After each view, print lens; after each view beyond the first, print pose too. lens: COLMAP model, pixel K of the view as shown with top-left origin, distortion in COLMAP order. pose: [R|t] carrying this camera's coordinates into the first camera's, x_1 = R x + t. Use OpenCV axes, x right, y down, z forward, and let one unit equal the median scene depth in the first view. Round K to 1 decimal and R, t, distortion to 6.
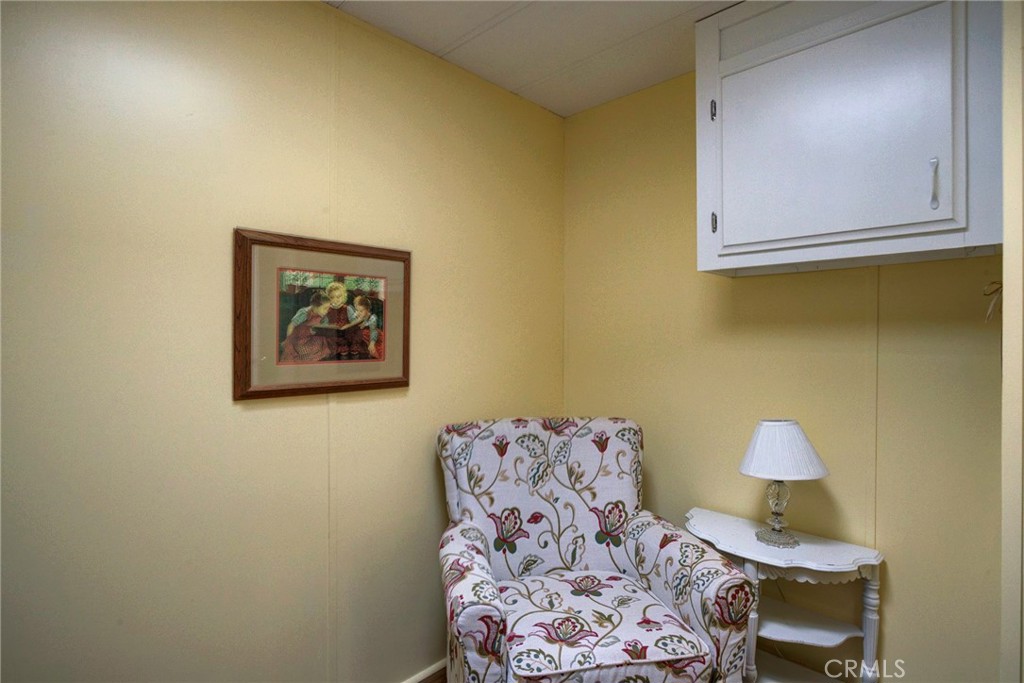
lens RADIAL K [[513.7, 0, 509.0], [0, 513.7, 343.3], [0, 0, 1]] dist [-0.009375, 0.002652]
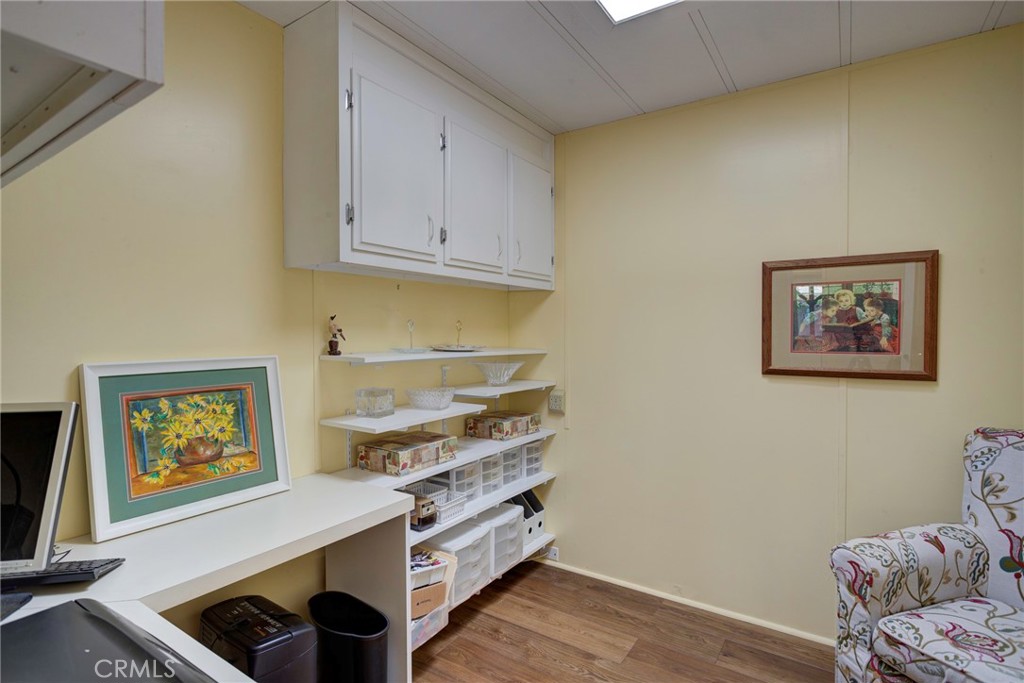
lens RADIAL K [[513.7, 0, 513.8], [0, 513.7, 340.7], [0, 0, 1]] dist [-0.009375, 0.002652]
pose [[0.191386, 0.020004, -0.981311, 0.740521], [-0.011602, 0.999769, 0.018117, -0.007038], [0.981446, 0.007918, 0.191574, -0.026857]]
